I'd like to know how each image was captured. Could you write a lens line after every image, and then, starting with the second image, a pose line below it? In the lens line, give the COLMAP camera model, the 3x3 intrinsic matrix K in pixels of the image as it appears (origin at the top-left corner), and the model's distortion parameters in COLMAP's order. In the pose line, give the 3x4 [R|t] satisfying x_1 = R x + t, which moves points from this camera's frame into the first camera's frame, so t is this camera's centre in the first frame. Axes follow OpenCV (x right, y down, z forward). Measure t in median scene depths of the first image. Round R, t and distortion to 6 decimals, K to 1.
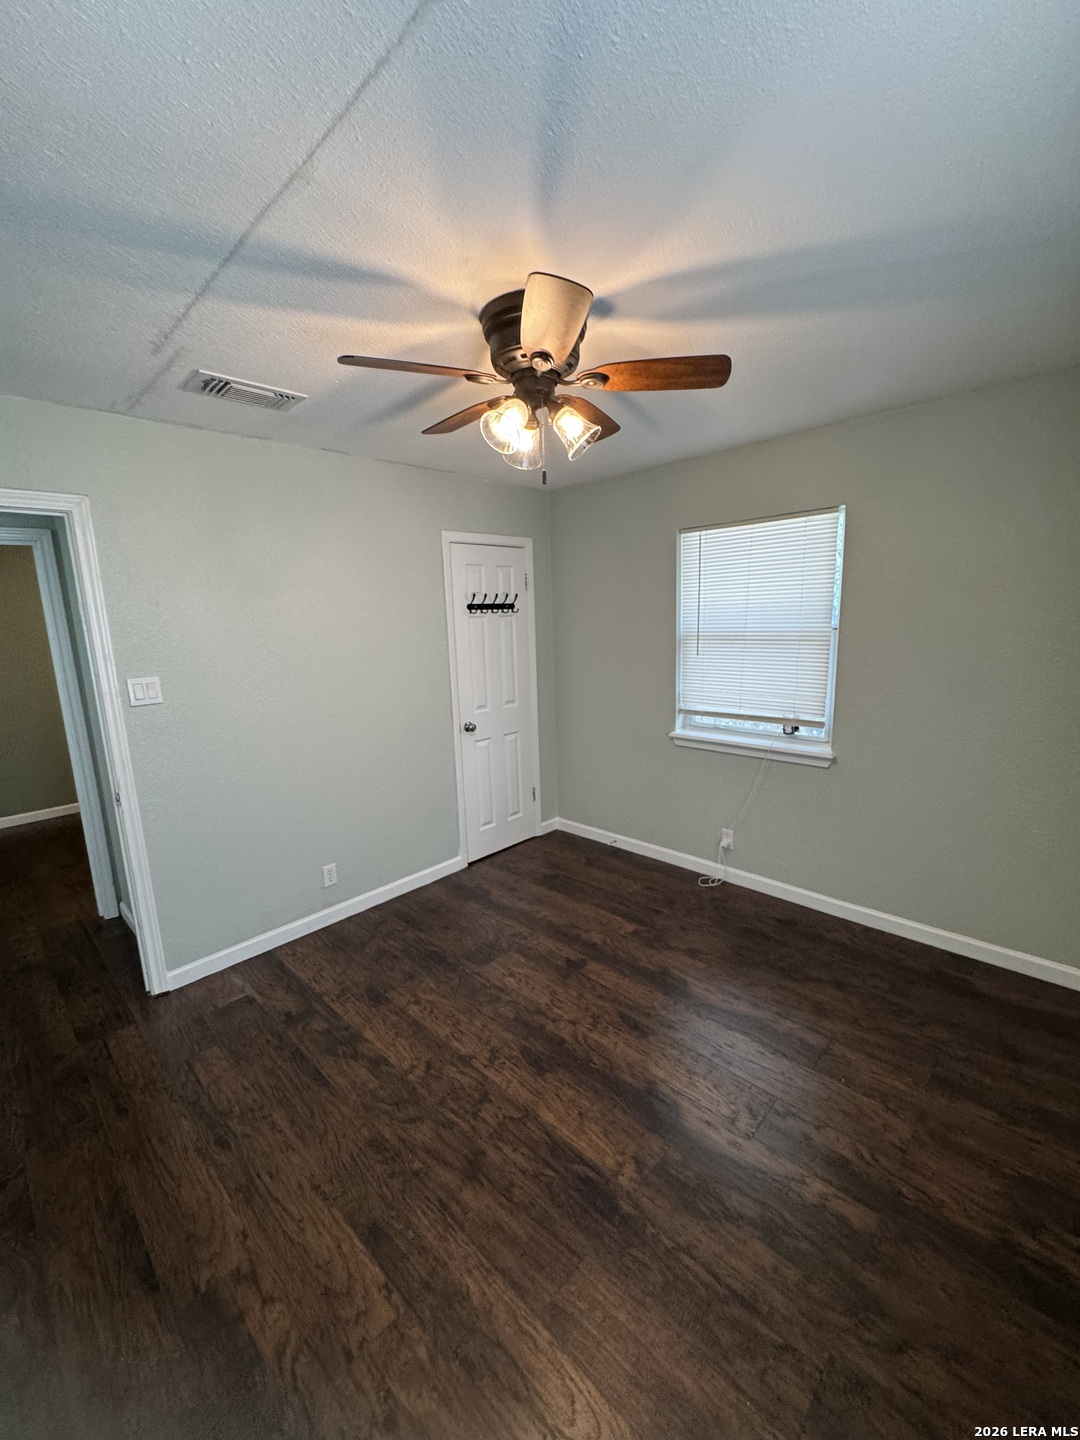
lens RADIAL K [[577.8, 0, 541.8], [0, 577.8, 720.6], [0, 0, 1]] dist [-0.003661, 0.000610]
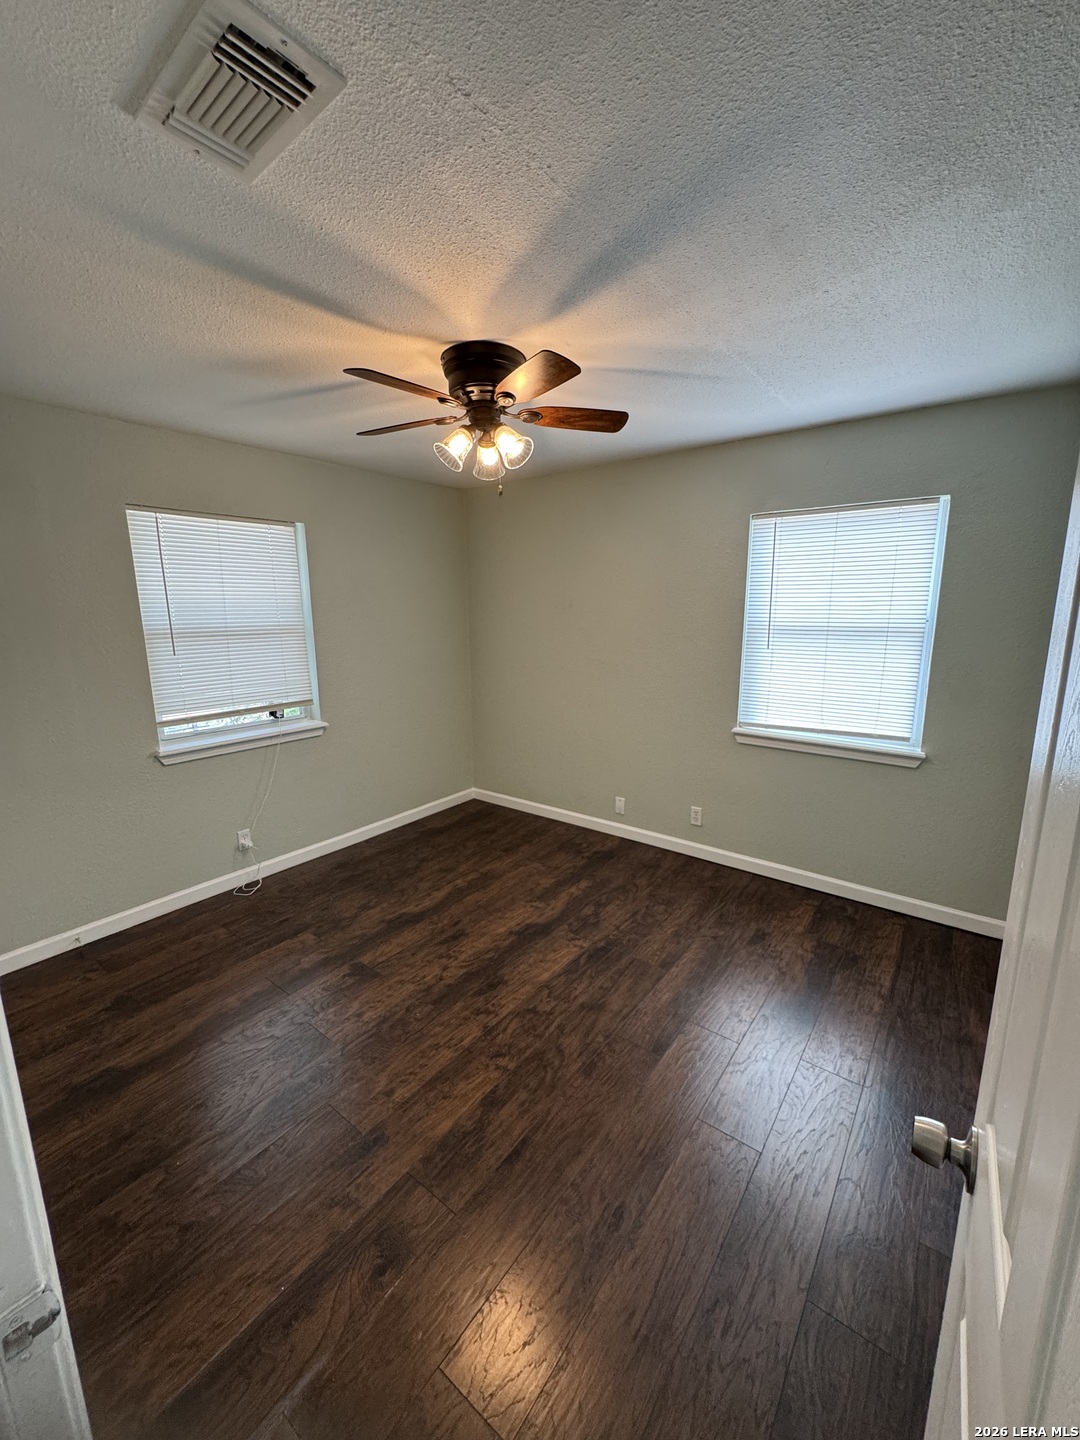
lens RADIAL K [[577.8, 0, 541.8], [0, 577.8, 720.6], [0, 0, 1]] dist [-0.003661, 0.000610]
pose [[-0.116075, -0.157485, 0.980676, -1.002120], [0.189073, 0.965792, 0.177473, -0.102523], [-0.975079, 0.206019, -0.082328, 0.827532]]
